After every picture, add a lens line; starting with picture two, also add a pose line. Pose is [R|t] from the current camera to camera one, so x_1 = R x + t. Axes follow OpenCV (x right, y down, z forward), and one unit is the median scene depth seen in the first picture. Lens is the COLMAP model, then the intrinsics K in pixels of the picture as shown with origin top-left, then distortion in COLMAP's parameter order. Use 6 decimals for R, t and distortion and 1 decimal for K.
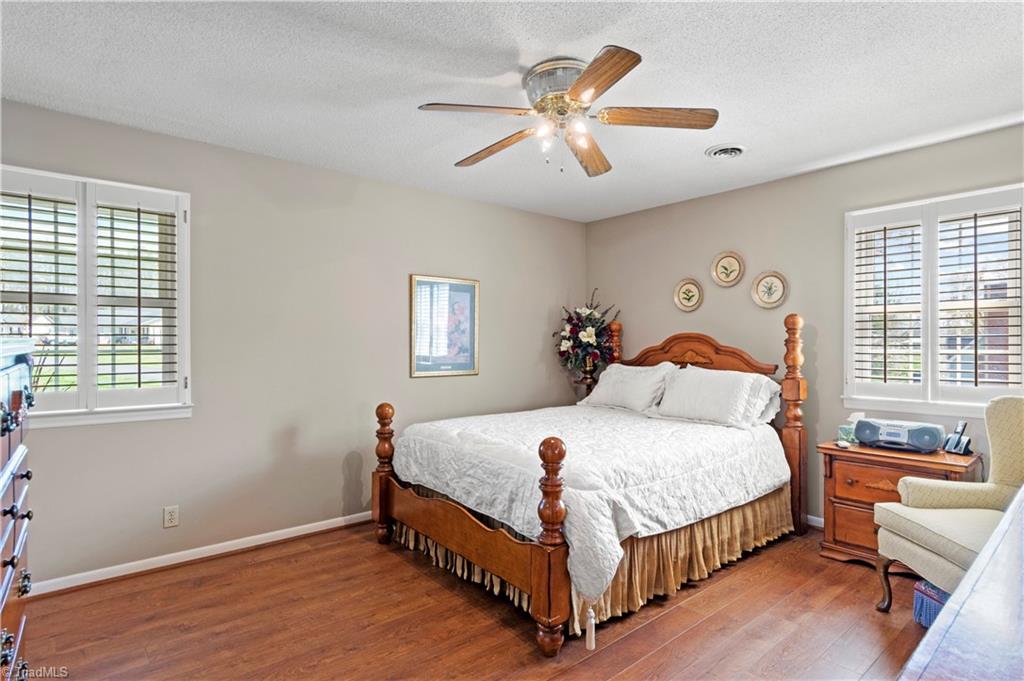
lens RADIAL K [[516.5, 0, 511.8], [0, 516.5, 343.5], [0, 0, 1]] dist [-0.000091, 0.000051]
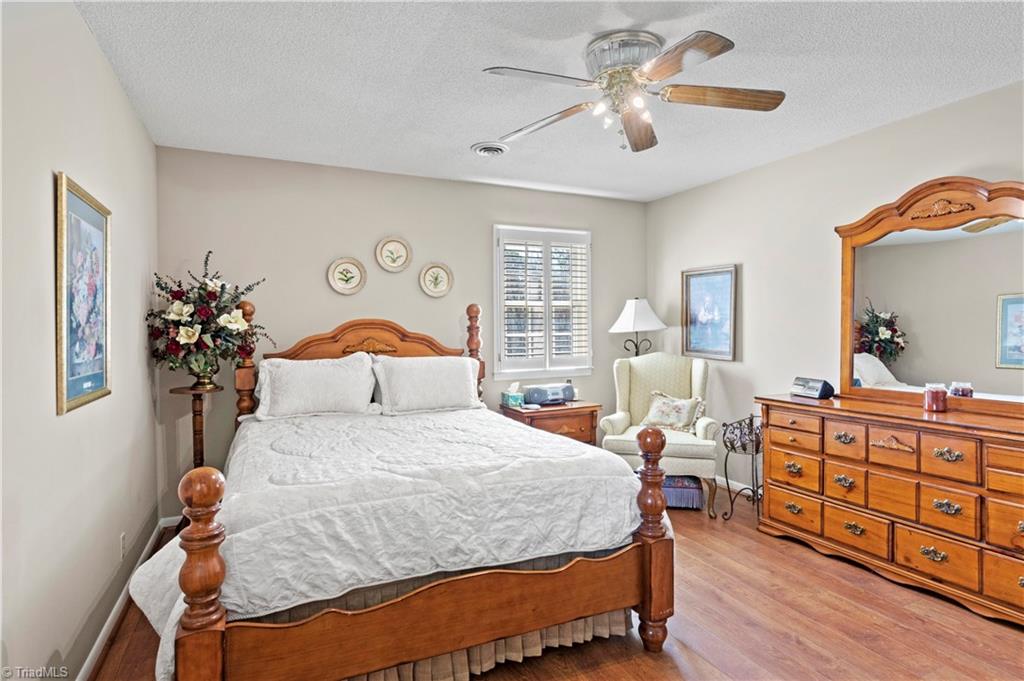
lens RADIAL K [[544.1, 0, 508.8], [0, 544.1, 333.9], [0, 0, 1]] dist [0.006368, -0.001539]
pose [[0.275751, -0.012823, 0.961144, -0.569313], [0.007138, 0.999911, 0.011293, -0.003463], [-0.961203, 0.003746, 0.275818, 0.565373]]
